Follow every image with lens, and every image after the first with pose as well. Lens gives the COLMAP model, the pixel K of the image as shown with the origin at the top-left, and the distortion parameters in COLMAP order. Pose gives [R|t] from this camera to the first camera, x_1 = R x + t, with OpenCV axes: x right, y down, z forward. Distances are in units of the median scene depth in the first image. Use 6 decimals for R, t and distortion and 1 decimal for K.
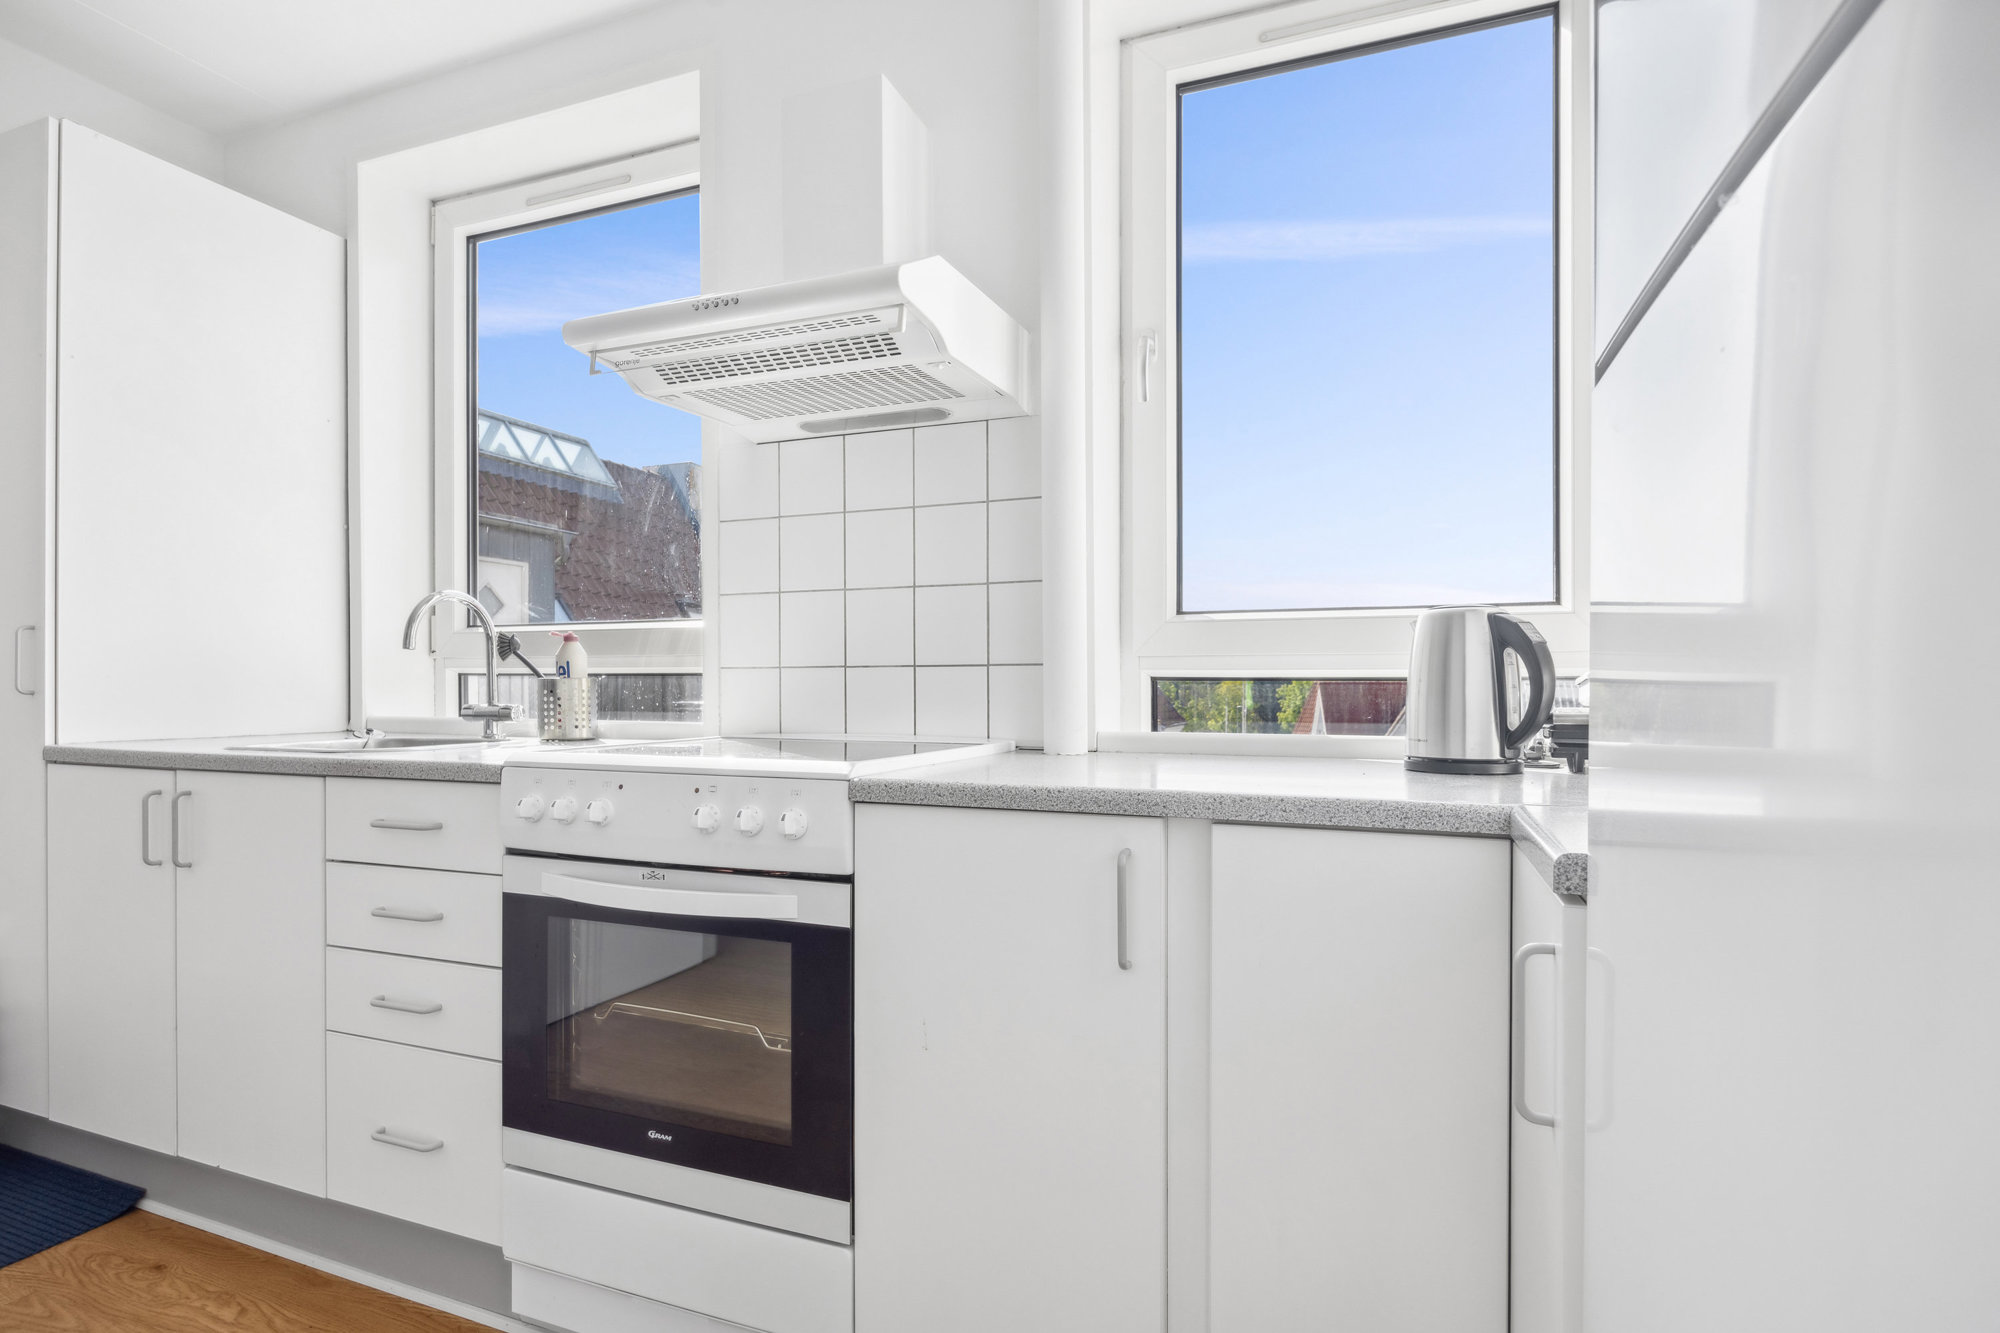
lens RADIAL K [[1003.6, 0, 996.1], [0, 1003.6, 664.9], [0, 0, 1]] dist [-0.007916, -0.001371]
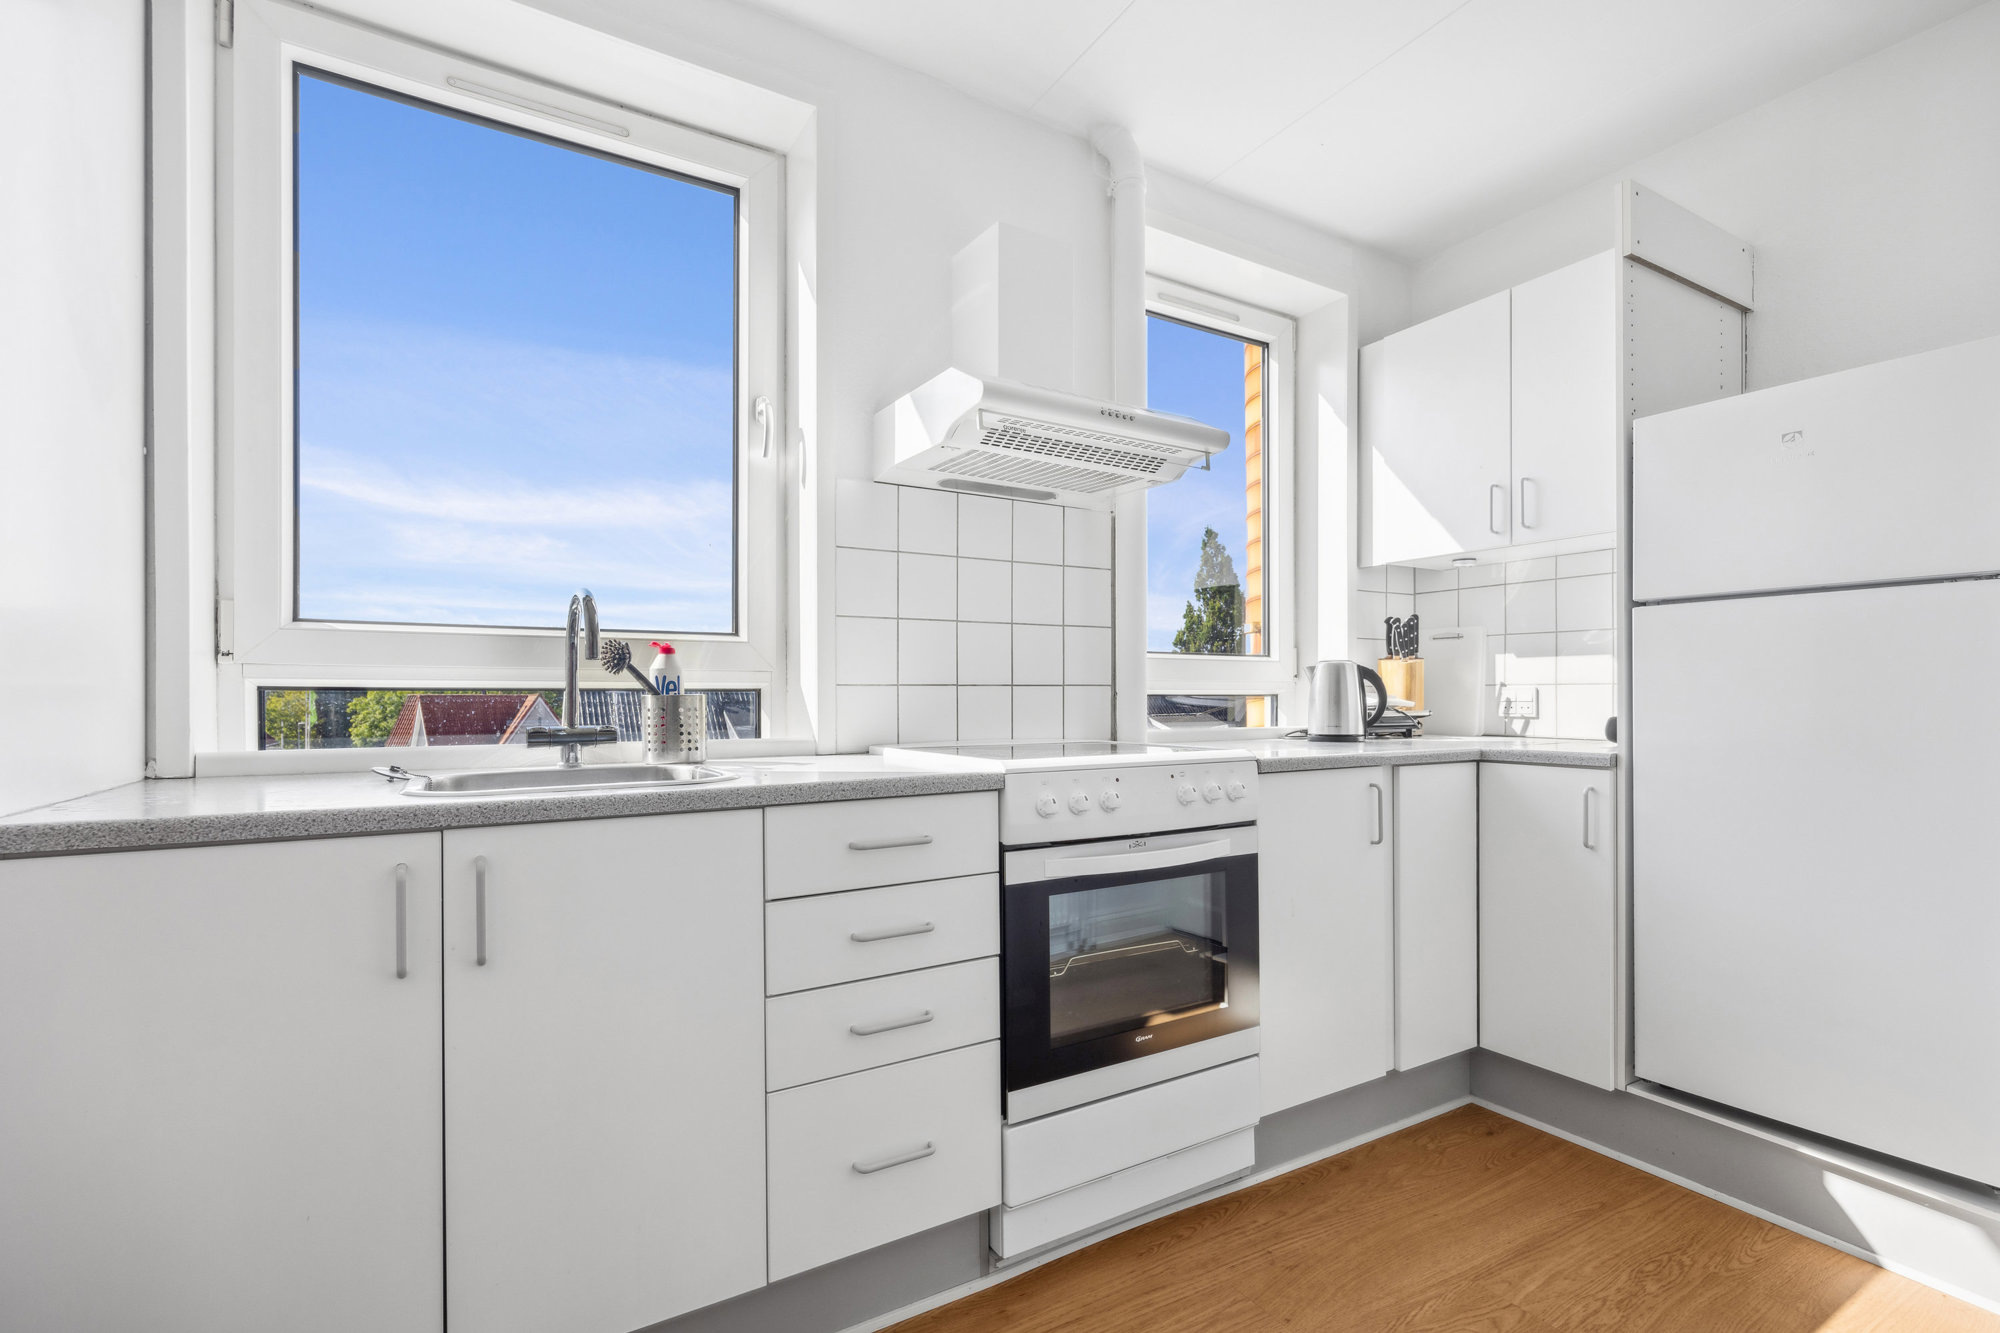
lens RADIAL K [[881.8, 0, 973.7], [0, 881.8, 703.6], [0, 0, 1]] dist [-0.004036, 0.000001]
pose [[0.626453, -0.006789, 0.779429, -0.971542], [-0.013839, 0.999708, 0.019830, 0.002978], [-0.779336, -0.023209, 0.626176, 0.315415]]
